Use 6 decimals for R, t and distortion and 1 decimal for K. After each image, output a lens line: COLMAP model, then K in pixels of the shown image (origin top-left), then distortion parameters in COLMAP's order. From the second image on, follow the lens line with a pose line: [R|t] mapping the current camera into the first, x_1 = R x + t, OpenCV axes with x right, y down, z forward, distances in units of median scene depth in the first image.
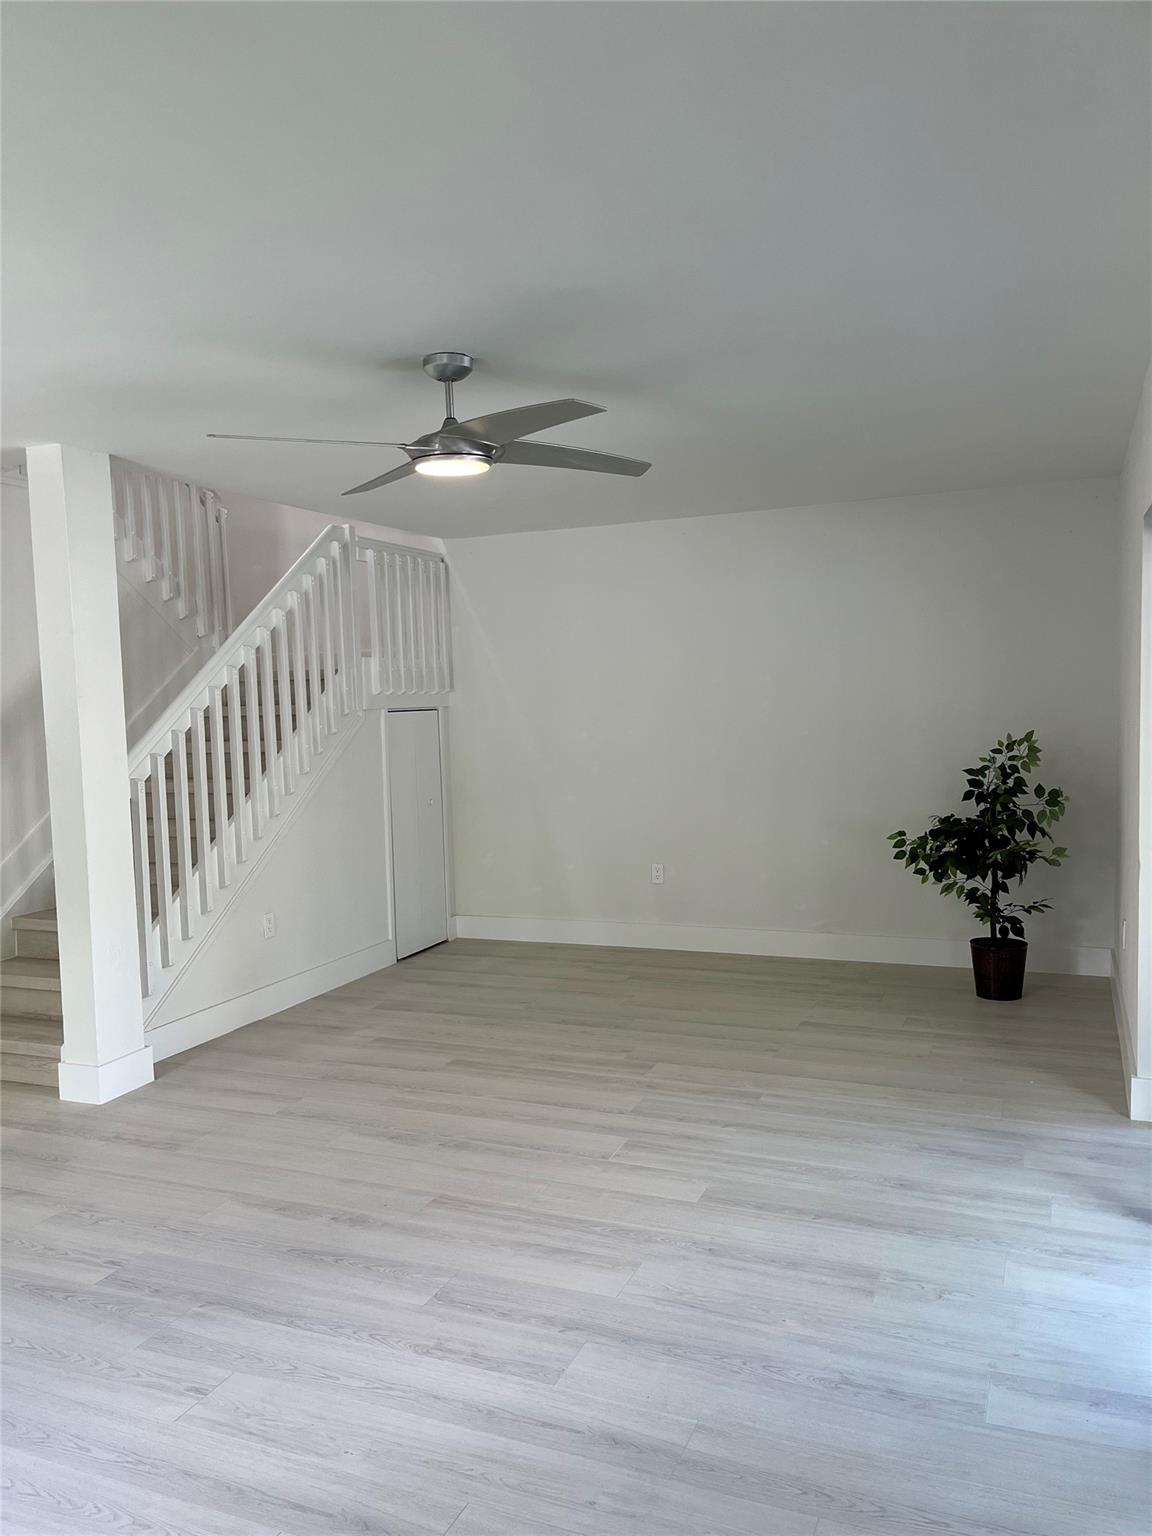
lens RADIAL K [[1175.5, 0, 575.8], [0, 1175.5, 769.0], [0, 0, 1]] dist [0.027992, 0.001127]
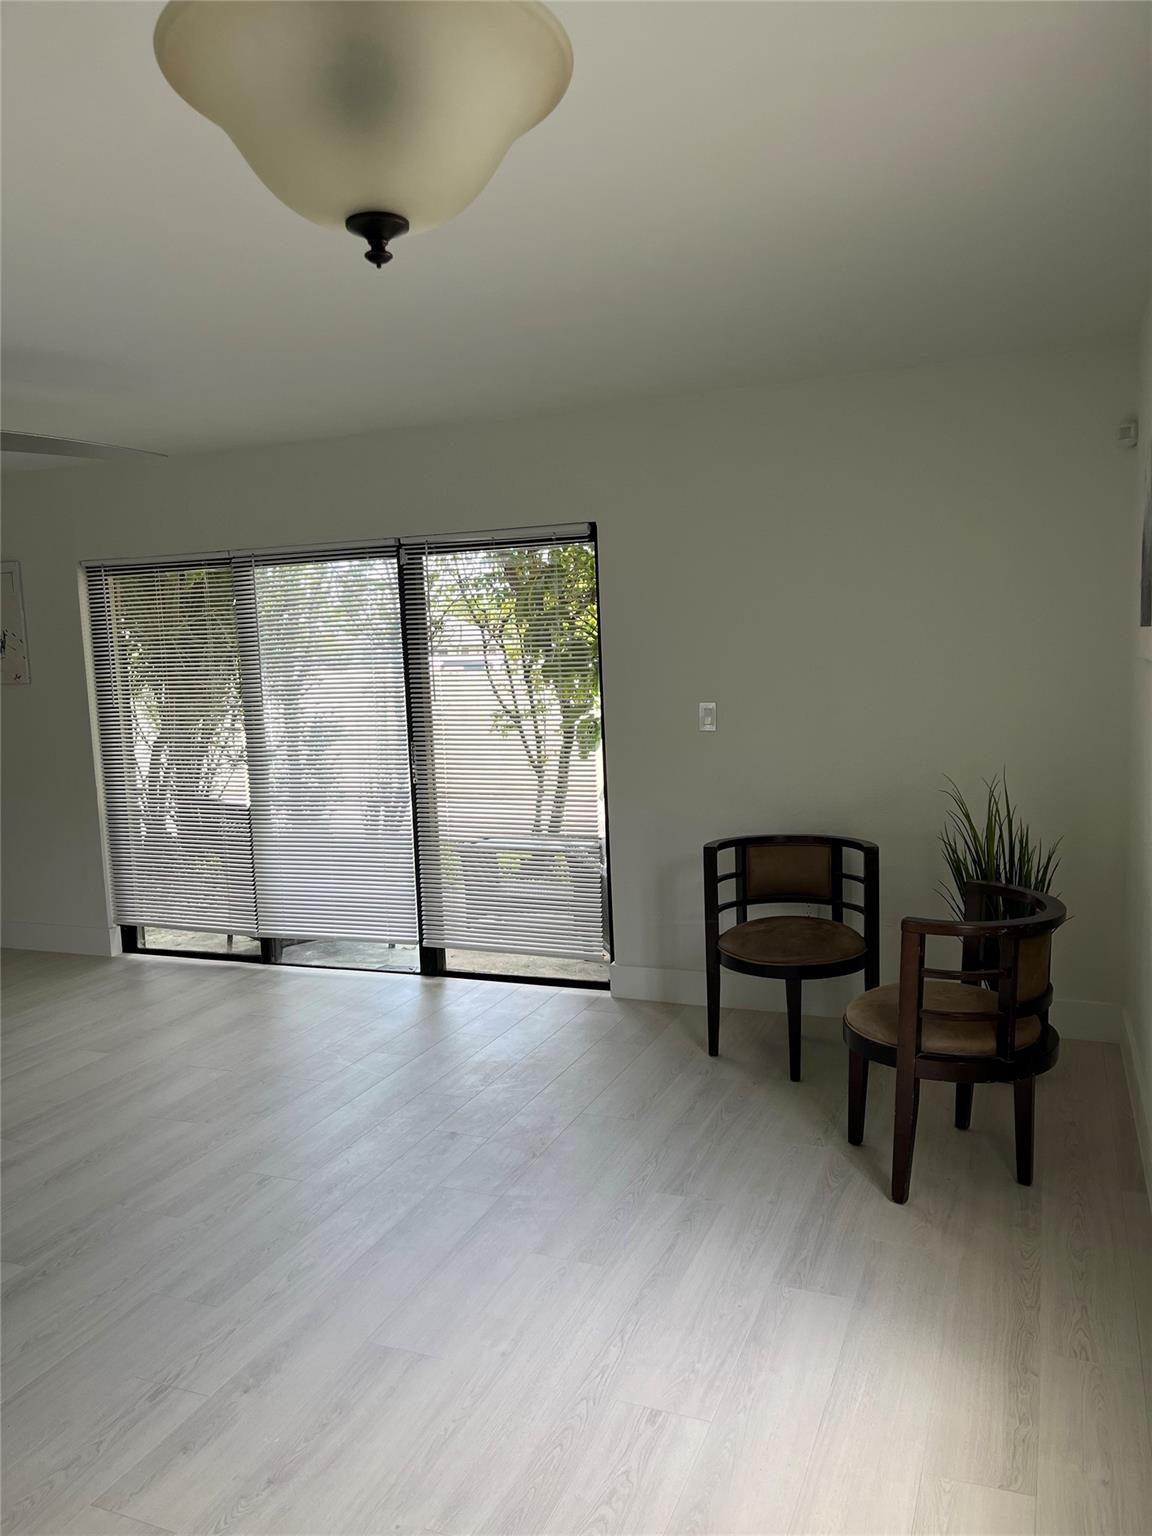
lens RADIAL K [[1175.5, 0, 576.2], [0, 1175.5, 769.8], [0, 0, 1]] dist [0.027992, 0.001127]
pose [[-0.044239, -0.058693, 0.997295, -1.433622], [0.094128, 0.993587, 0.062650, 0.021264], [-0.994577, 0.096645, -0.038430, 0.593161]]
